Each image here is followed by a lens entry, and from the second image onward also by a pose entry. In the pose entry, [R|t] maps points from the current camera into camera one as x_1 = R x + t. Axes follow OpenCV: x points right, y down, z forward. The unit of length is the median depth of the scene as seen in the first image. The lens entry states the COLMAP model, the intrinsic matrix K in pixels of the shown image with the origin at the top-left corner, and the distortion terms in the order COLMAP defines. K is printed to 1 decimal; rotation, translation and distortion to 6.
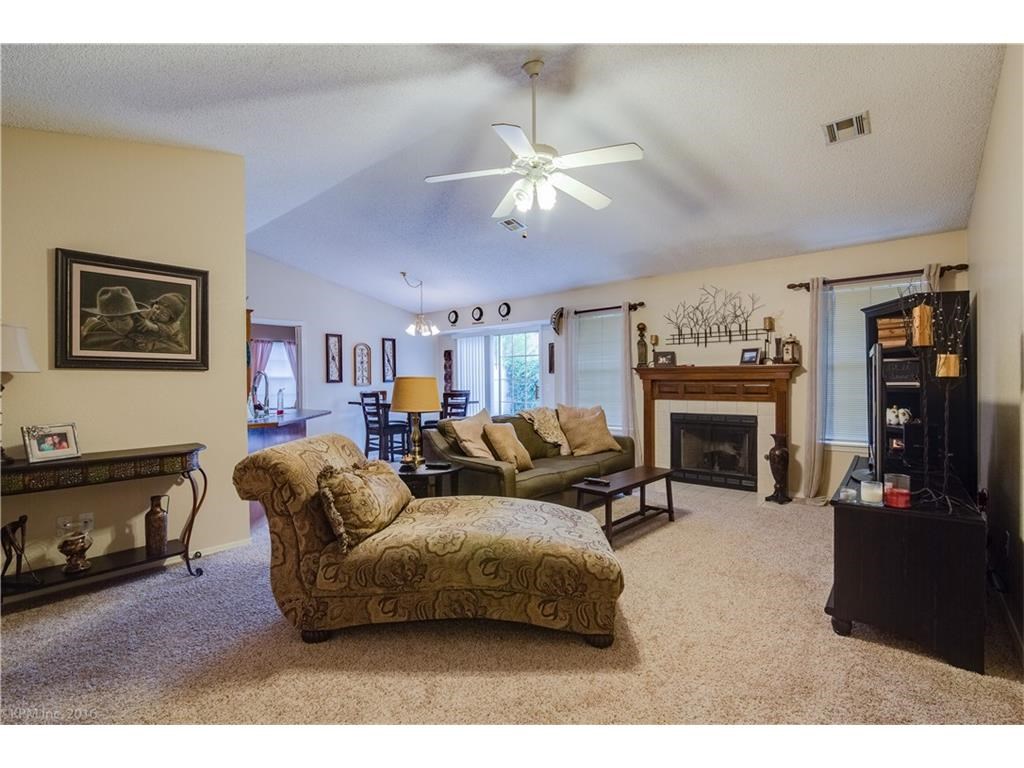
lens RADIAL K [[488.7, 0, 514.8], [0, 488.7, 381.9], [0, 0, 1]] dist [-0.019921, 0.000284]
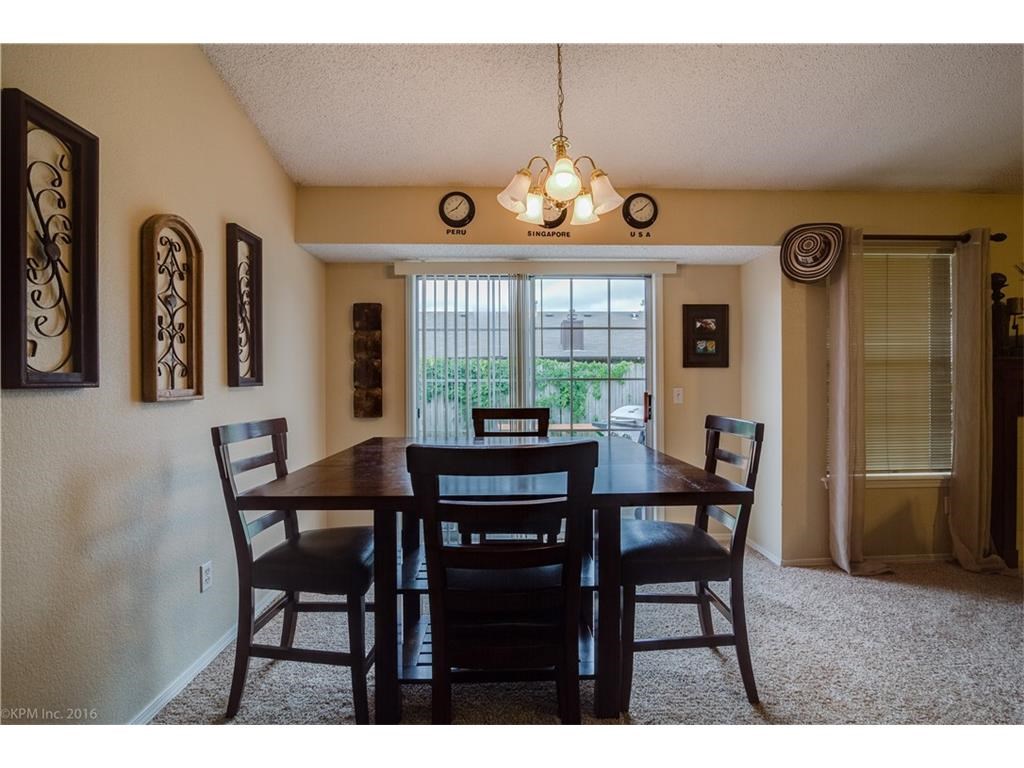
lens RADIAL K [[488.7, 0, 514.8], [0, 488.7, 381.9], [0, 0, 1]] dist [-0.019921, 0.000284]
pose [[0.740761, 0.013713, 0.671629, -0.343251], [0.005365, 0.999639, -0.026327, 0.006175], [-0.671747, 0.023105, 0.740420, 0.714819]]
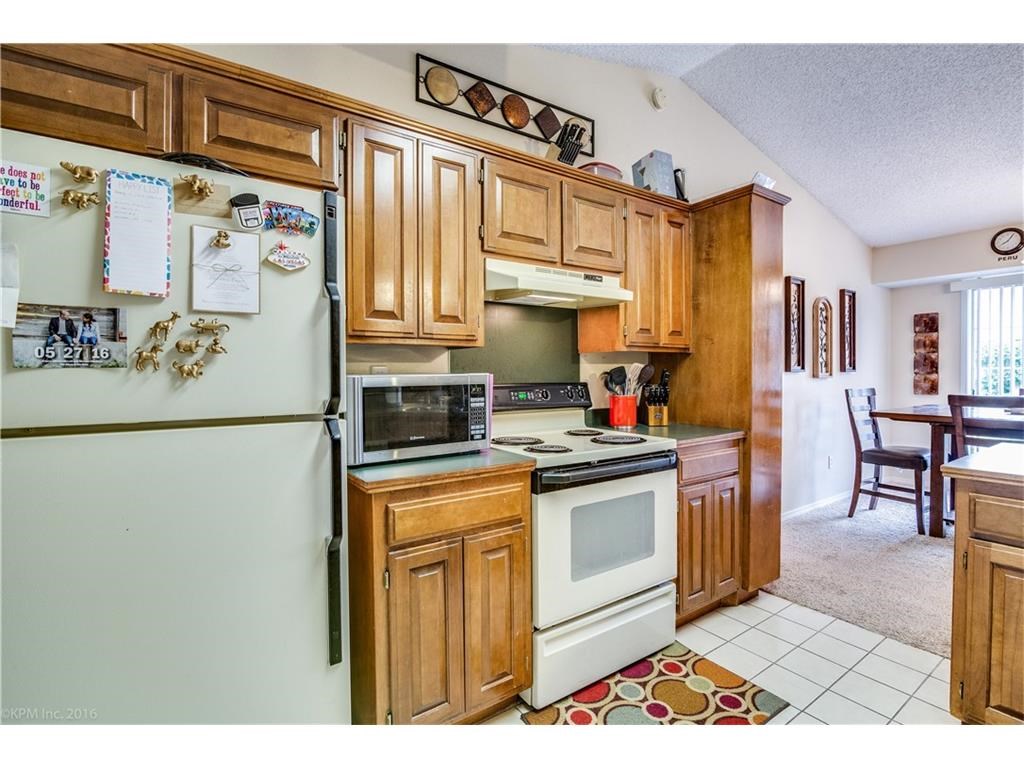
lens RADIAL K [[488.7, 0, 514.8], [0, 488.7, 381.9], [0, 0, 1]] dist [-0.019921, 0.000284]
pose [[0.967760, 0.016735, -0.251318, -0.493498], [-0.015909, 0.999859, 0.005316, 0.014664], [0.251371, -0.001147, 0.967890, 0.413298]]
